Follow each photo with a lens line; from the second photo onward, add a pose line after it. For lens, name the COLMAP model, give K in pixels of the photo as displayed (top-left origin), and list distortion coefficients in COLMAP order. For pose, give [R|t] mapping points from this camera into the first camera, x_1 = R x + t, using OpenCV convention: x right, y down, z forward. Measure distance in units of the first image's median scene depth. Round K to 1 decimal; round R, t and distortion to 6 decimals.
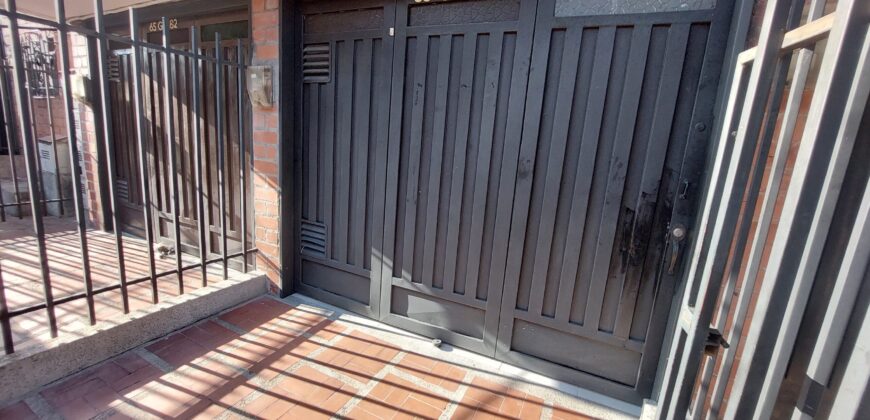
lens RADIAL K [[347.5, 0, 436.9], [0, 347.5, 203.8], [0, 0, 1]] dist [-0.016368, -0.000198]
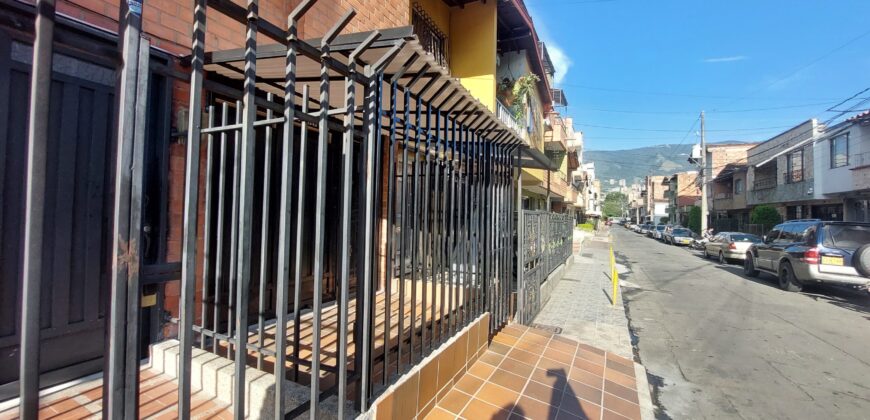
lens RADIAL K [[347.5, 0, 436.9], [0, 347.5, 203.8], [0, 0, 1]] dist [-0.016368, -0.000198]
pose [[0.016611, -0.001415, 0.999861, -0.798626], [0.211009, 0.977482, -0.002122, 0.239499], [-0.977343, 0.211015, 0.016535, -0.314390]]
